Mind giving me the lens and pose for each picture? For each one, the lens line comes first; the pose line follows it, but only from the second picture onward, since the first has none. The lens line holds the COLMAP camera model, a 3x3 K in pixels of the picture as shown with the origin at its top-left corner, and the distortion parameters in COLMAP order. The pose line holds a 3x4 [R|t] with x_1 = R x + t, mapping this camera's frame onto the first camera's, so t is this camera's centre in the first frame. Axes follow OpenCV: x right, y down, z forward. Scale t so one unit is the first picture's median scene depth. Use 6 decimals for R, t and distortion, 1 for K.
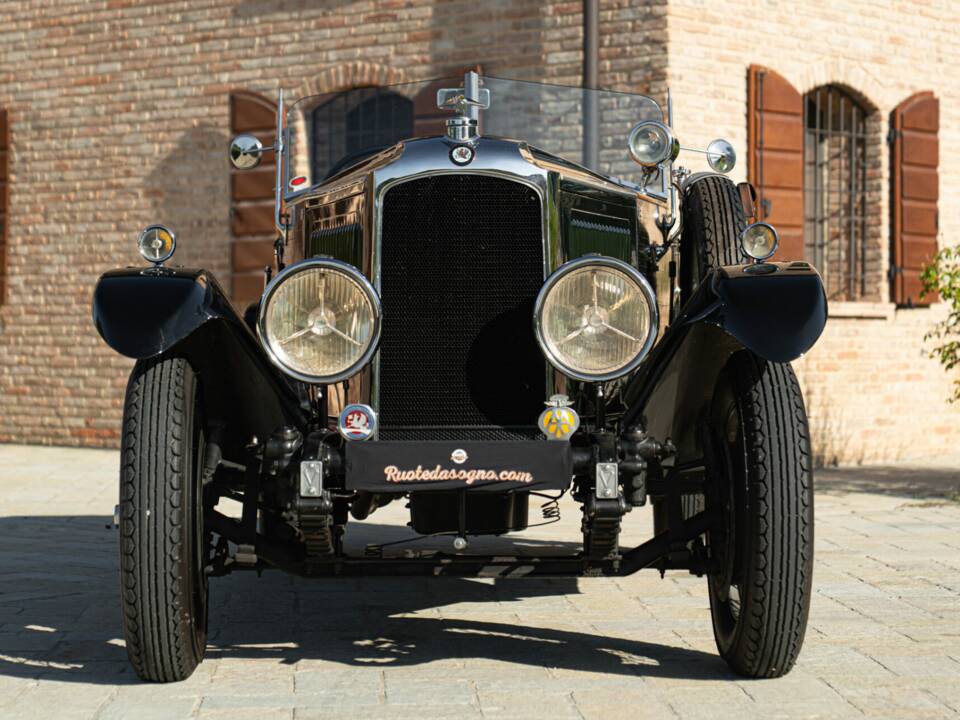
lens RADIAL K [[1775.6, 0, 480.0], [0, 1775.6, 360.0], [0, 0, 1]] dist [0.001952, 0.080574]
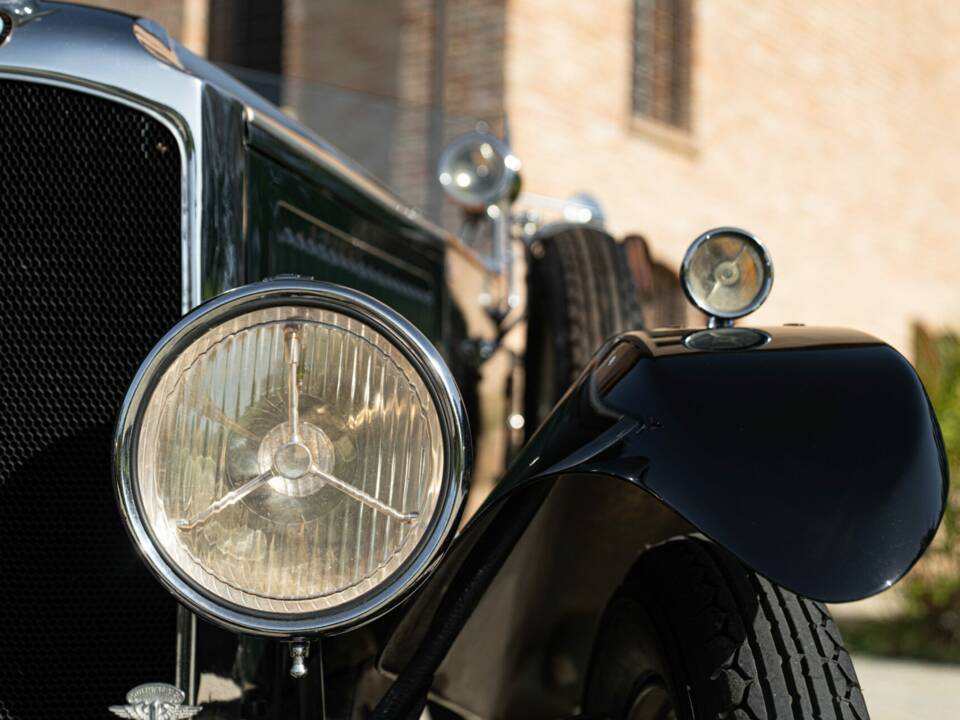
lens RADIAL K [[1775.6, 0, 480.0], [0, 1775.6, 360.0], [0, 0, 1]] dist [0.001952, 0.080574]
pose [[0.995326, 0.029428, 0.091977, 0.068307], [-0.021934, 0.996435, -0.081460, -0.013917], [-0.094046, 0.079062, 0.992424, 0.634834]]
